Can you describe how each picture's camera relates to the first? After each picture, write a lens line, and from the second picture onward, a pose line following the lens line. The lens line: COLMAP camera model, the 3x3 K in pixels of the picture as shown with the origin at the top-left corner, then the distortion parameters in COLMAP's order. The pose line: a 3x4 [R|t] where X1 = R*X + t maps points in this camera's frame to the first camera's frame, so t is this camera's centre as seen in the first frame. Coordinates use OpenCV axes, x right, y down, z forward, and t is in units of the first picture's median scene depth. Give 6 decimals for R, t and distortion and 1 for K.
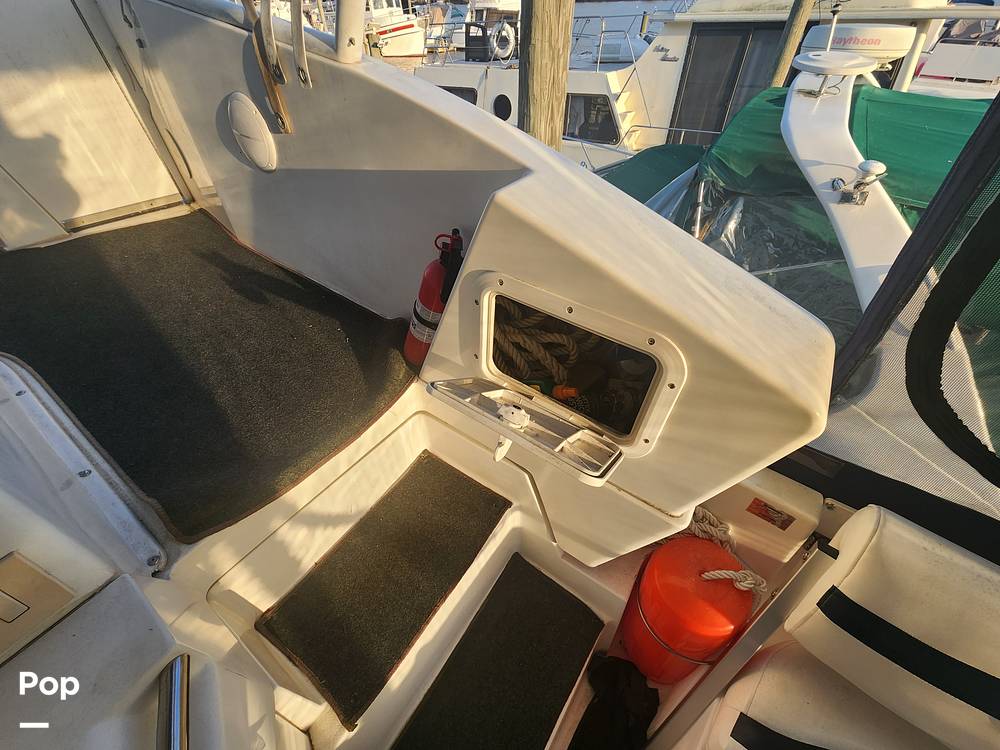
lens RADIAL K [[413.8, 0, 494.6], [0, 413.8, 385.4], [0, 0, 1]] dist [0.009202, -0.003321]
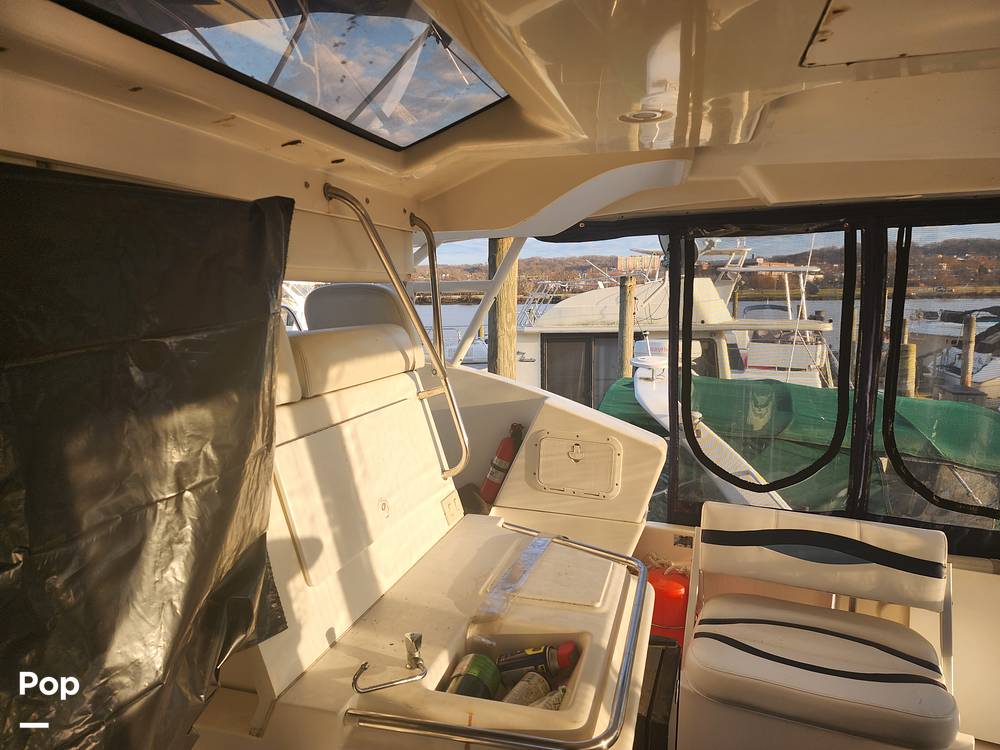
lens RADIAL K [[663.1, 0, 500.9], [0, 663.1, 382.8], [0, 0, 1]] dist [0.057857, -0.051803]
pose [[0.952138, -0.029342, 0.304258, -0.185319], [0.203201, 0.804355, -0.558321, 0.213384], [-0.228349, 0.593424, 0.771819, -0.283724]]
